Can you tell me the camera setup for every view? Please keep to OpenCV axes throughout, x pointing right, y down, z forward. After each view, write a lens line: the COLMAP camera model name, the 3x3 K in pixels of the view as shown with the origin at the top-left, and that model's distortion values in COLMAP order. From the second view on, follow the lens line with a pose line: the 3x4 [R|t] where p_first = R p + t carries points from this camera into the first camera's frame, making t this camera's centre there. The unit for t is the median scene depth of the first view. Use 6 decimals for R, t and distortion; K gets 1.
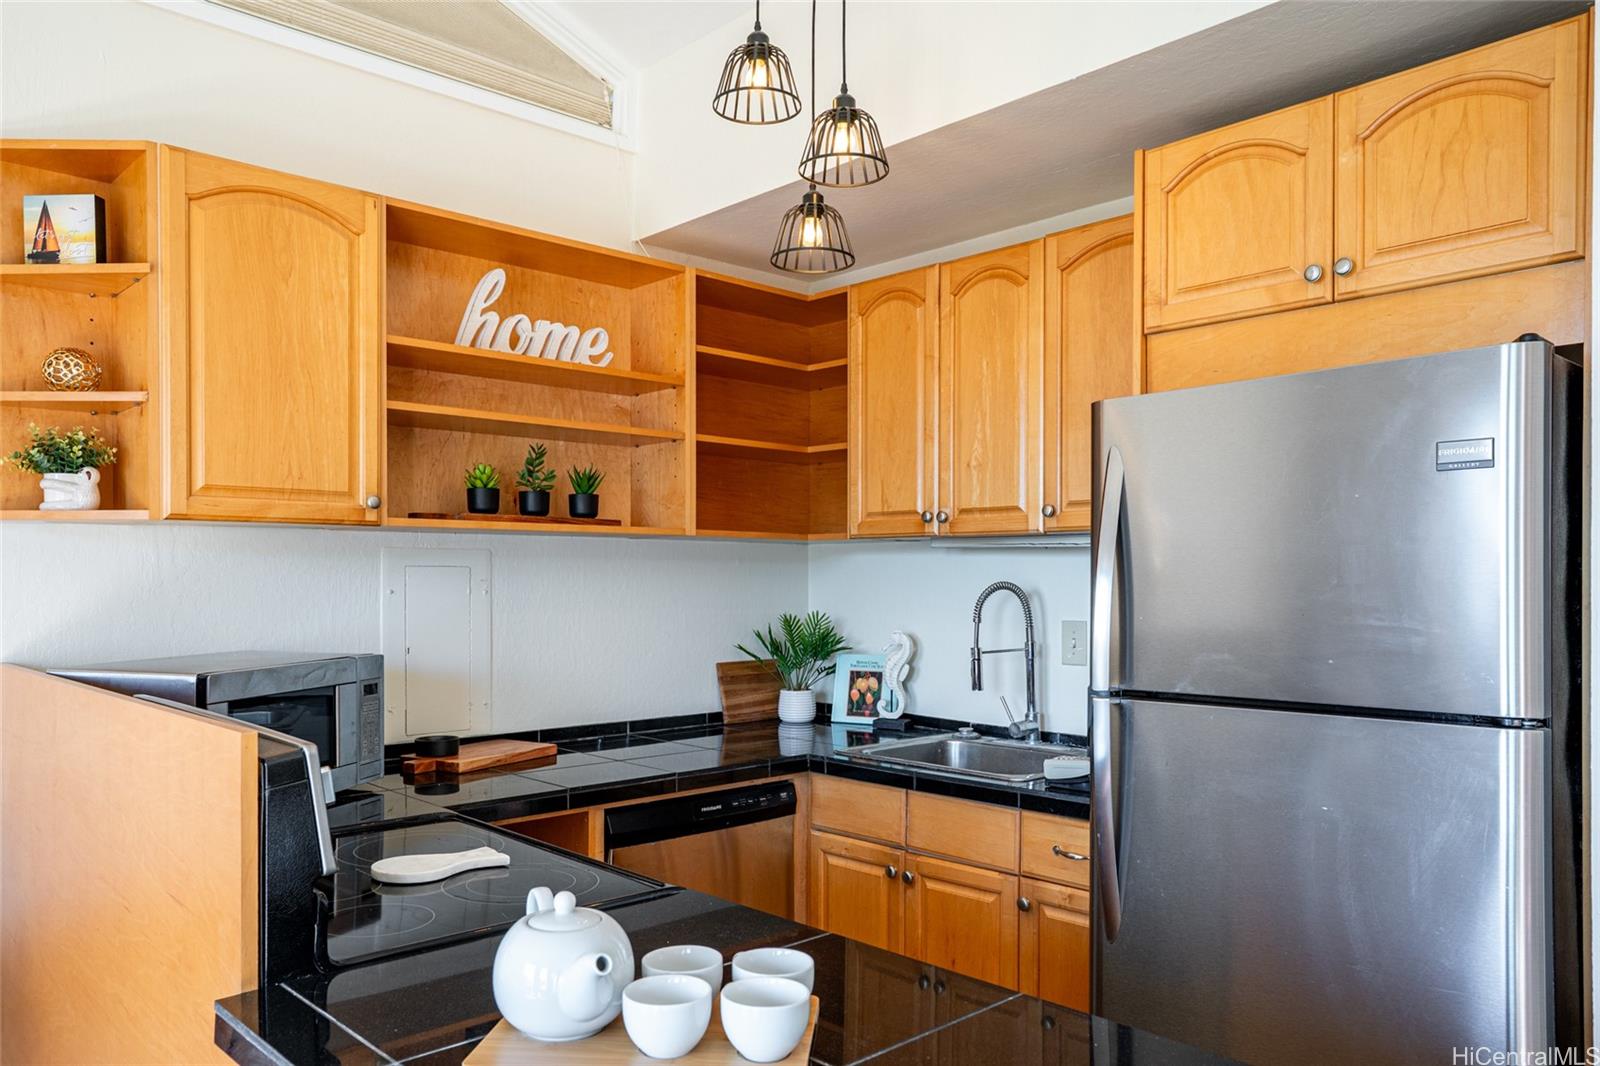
lens RADIAL K [[1139.1, 0, 775.0], [0, 1139.1, 586.2], [0, 0, 1]] dist [0.007163, 0.006921]
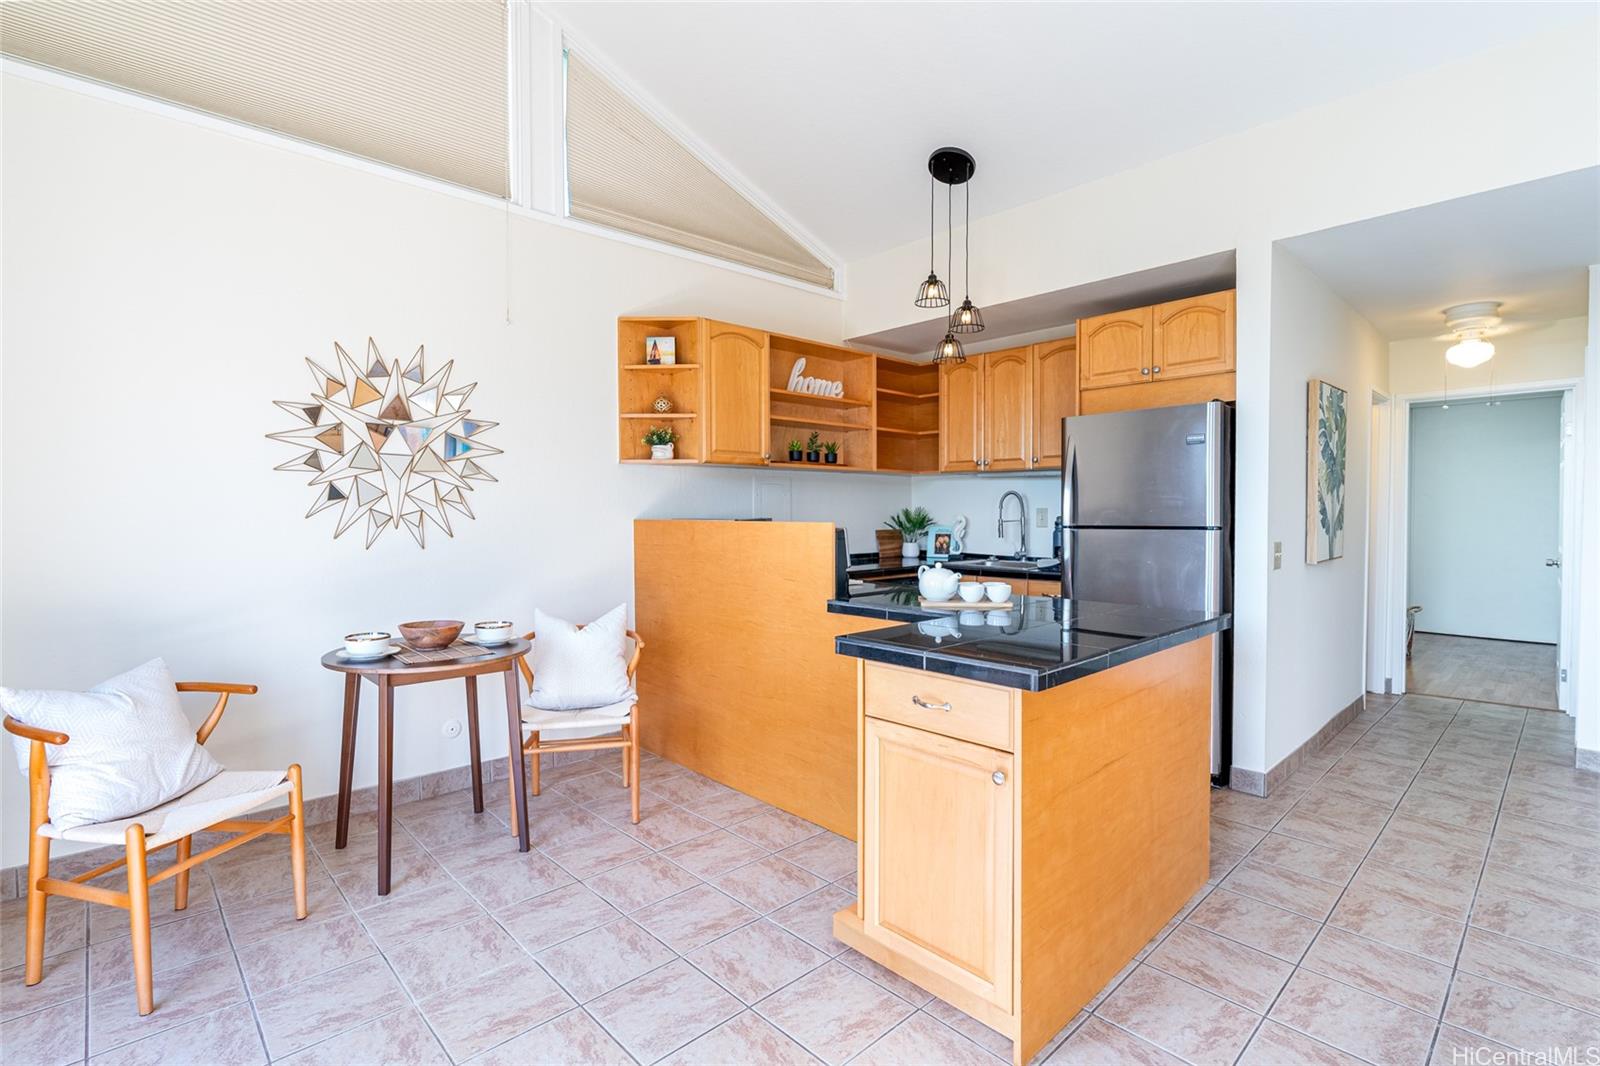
lens RADIAL K [[752.8, 0, 799.5], [0, 752.8, 521.8], [0, 0, 1]] dist [0.000877, -0.000045]
pose [[0.999956, -0.002180, 0.009091, -0.261960], [0.002100, 0.999959, 0.008776, 0.047439], [-0.009109, -0.008757, 0.999920, -0.559369]]
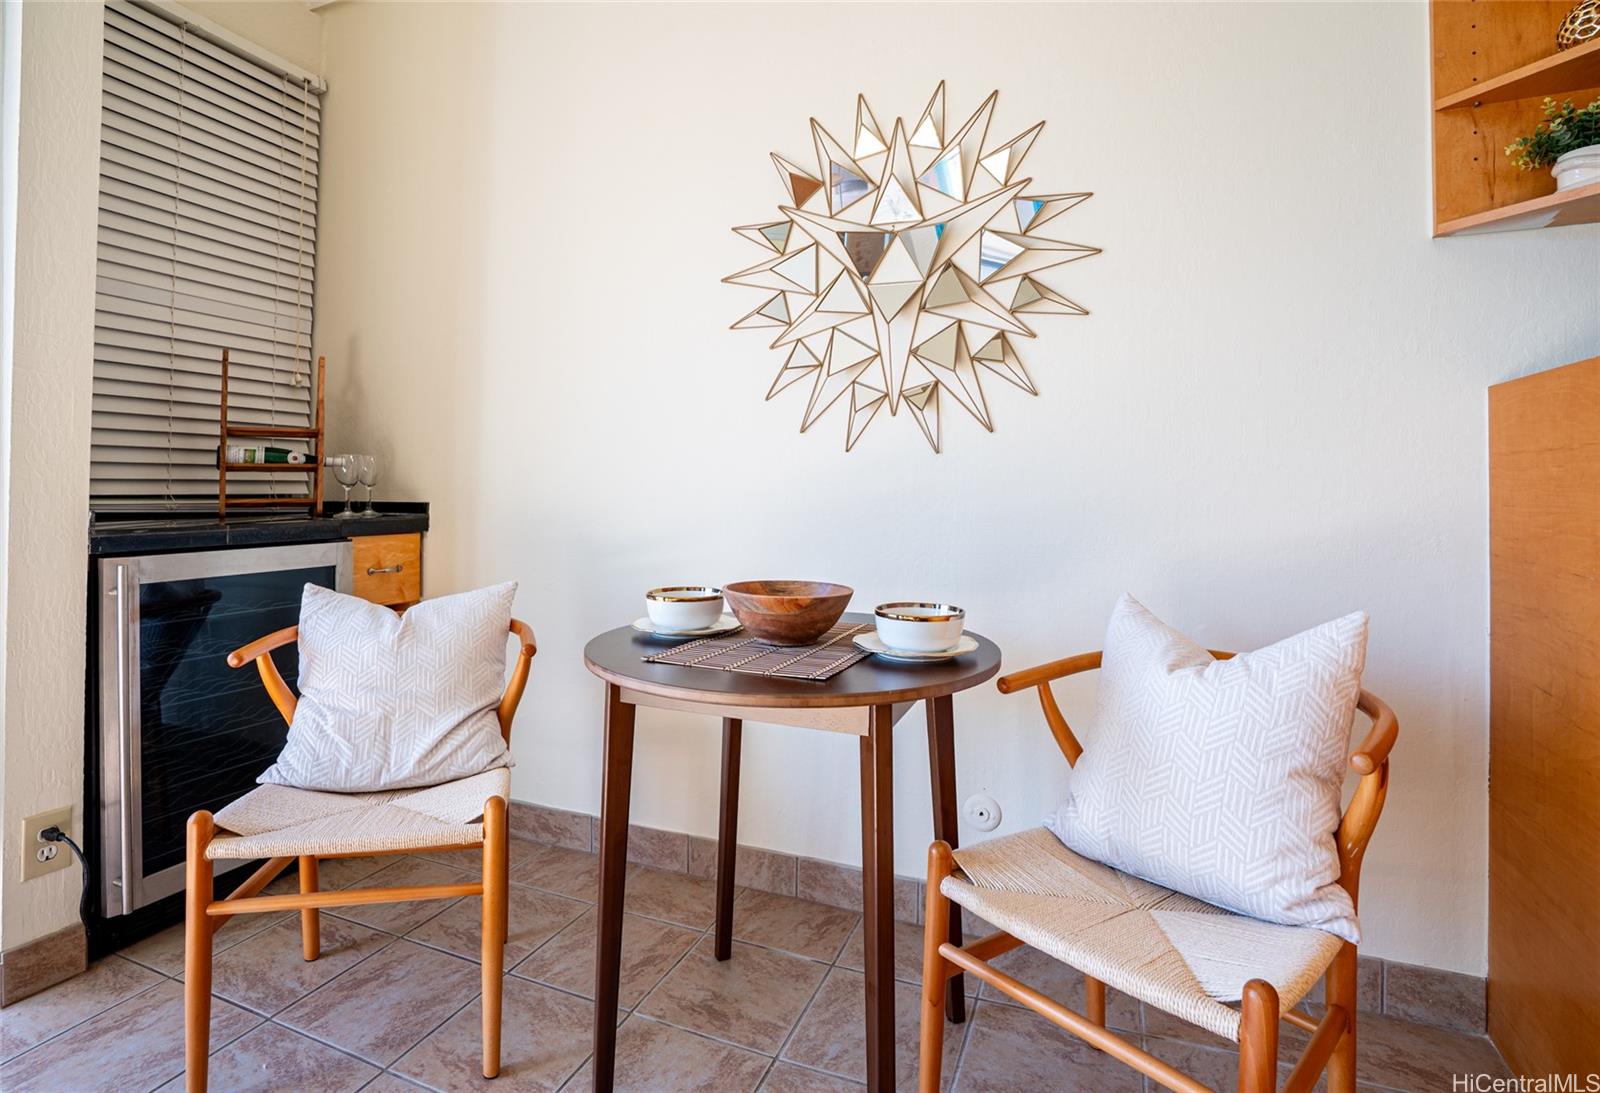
lens RADIAL K [[787.6, 0, 799.0], [0, 787.6, 474.8], [0, 0, 1]] dist [-0.045913, 0.000953]
pose [[0.433469, -0.011449, -0.901096, -0.299566], [-0.012203, 0.999753, -0.018572, 0.126708], [0.901086, 0.019047, 0.433222, 0.198066]]
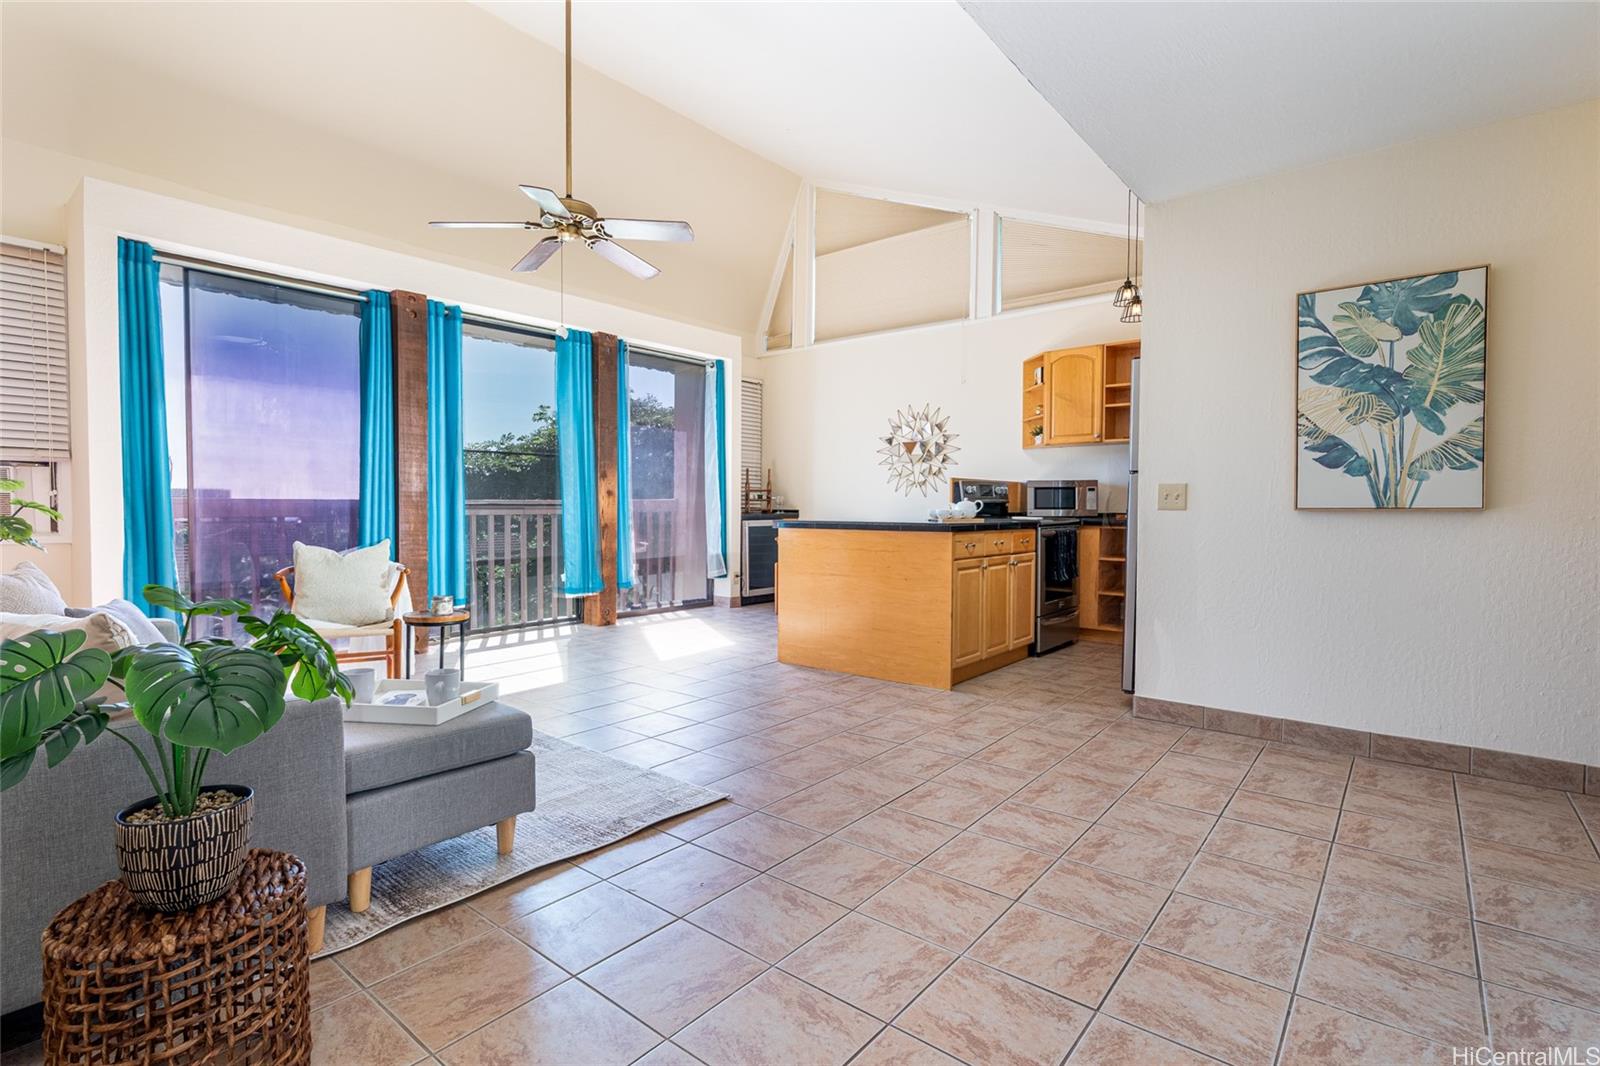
lens RADIAL K [[752.8, 0, 799.5], [0, 752.8, 521.8], [0, 0, 1]] dist [0.000877, -0.000045]
pose [[0.131203, 0.028016, -0.990960, 1.570156], [-0.008194, 0.999597, 0.027175, 0.114174], [0.991322, 0.004554, 0.131380, -0.164718]]
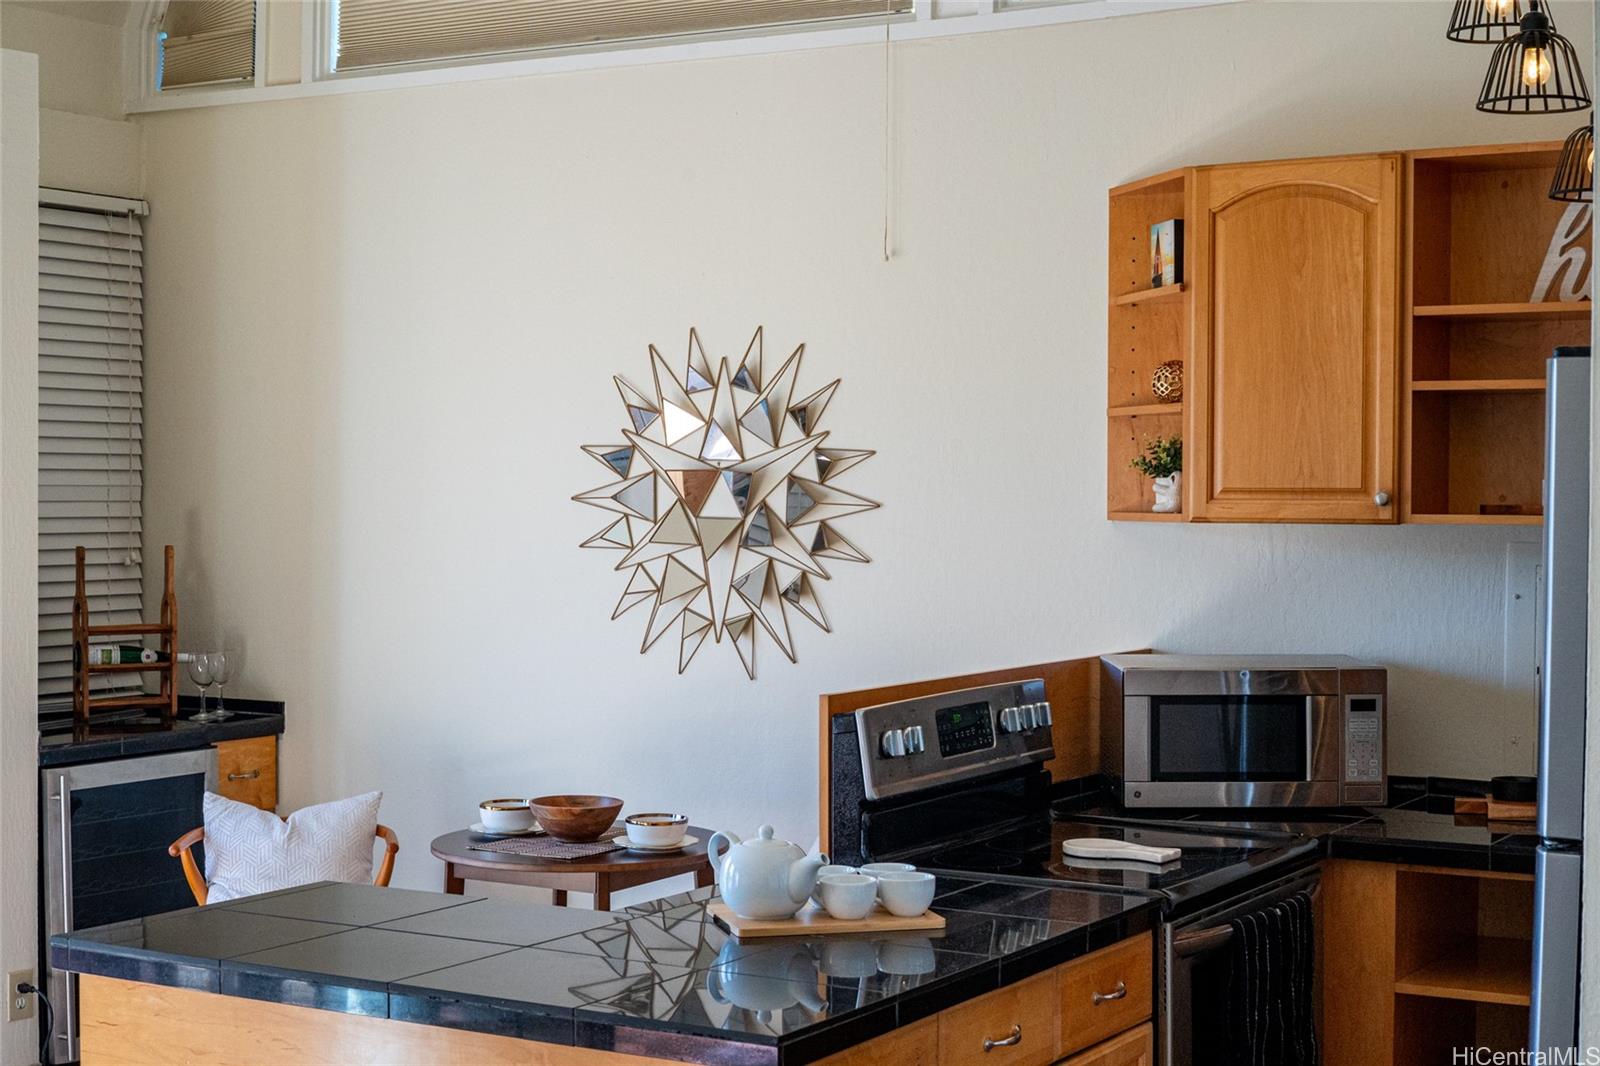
lens RADIAL K [[2430.6, 0, 780.7], [0, 2430.6, 536.0], [0, 0, 1]] dist [0.132667, -1.271334]
pose [[0.276936, 0.022589, -0.960623, 1.201105], [-0.008810, 0.999741, 0.020969, -0.070919], [0.960848, 0.002656, 0.277063, 0.008541]]
